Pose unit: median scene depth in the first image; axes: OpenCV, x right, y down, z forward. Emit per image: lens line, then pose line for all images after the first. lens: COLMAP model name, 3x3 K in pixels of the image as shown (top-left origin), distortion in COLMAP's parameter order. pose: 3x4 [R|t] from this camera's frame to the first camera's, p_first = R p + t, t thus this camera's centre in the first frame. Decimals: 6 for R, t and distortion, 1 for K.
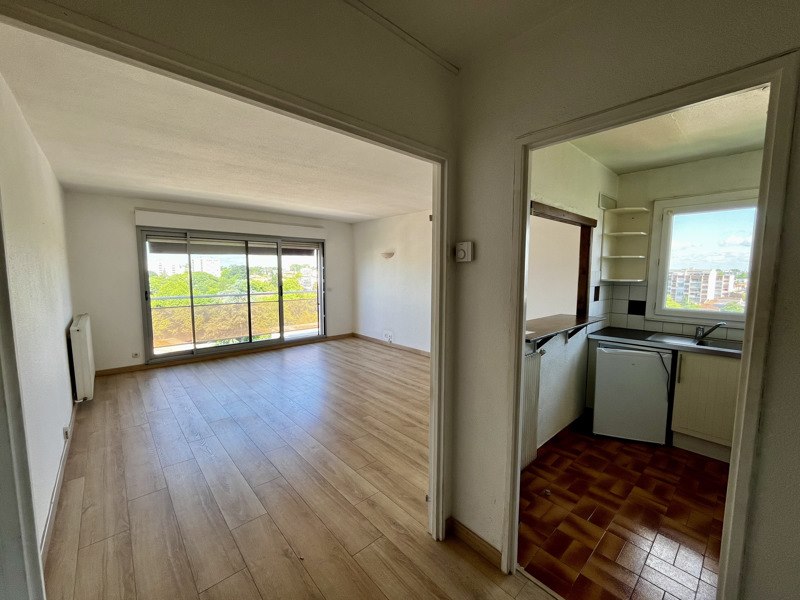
lens RADIAL K [[328.4, 0, 400.0], [0, 328.4, 300.0], [0, 0, 1]] dist [0.000109, 0.000036]
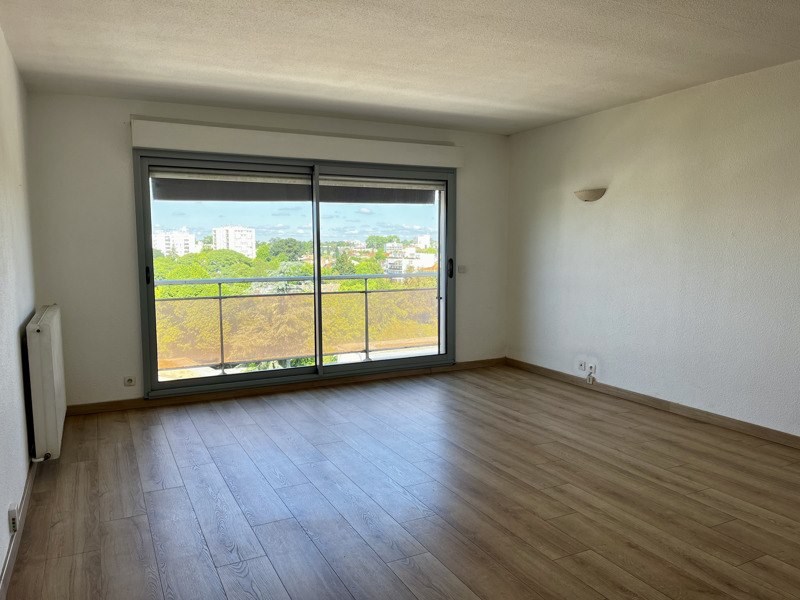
lens RADIAL K [[602.9, 0, 400.0], [0, 602.9, 300.0], [0, 0, 1]] dist [0.070562, -0.083274]
pose [[0.964974, 0.014926, -0.261921, -0.106056], [-0.014989, 0.999886, 0.001758, 0.024607], [0.261918, 0.002230, 0.965088, 0.138821]]
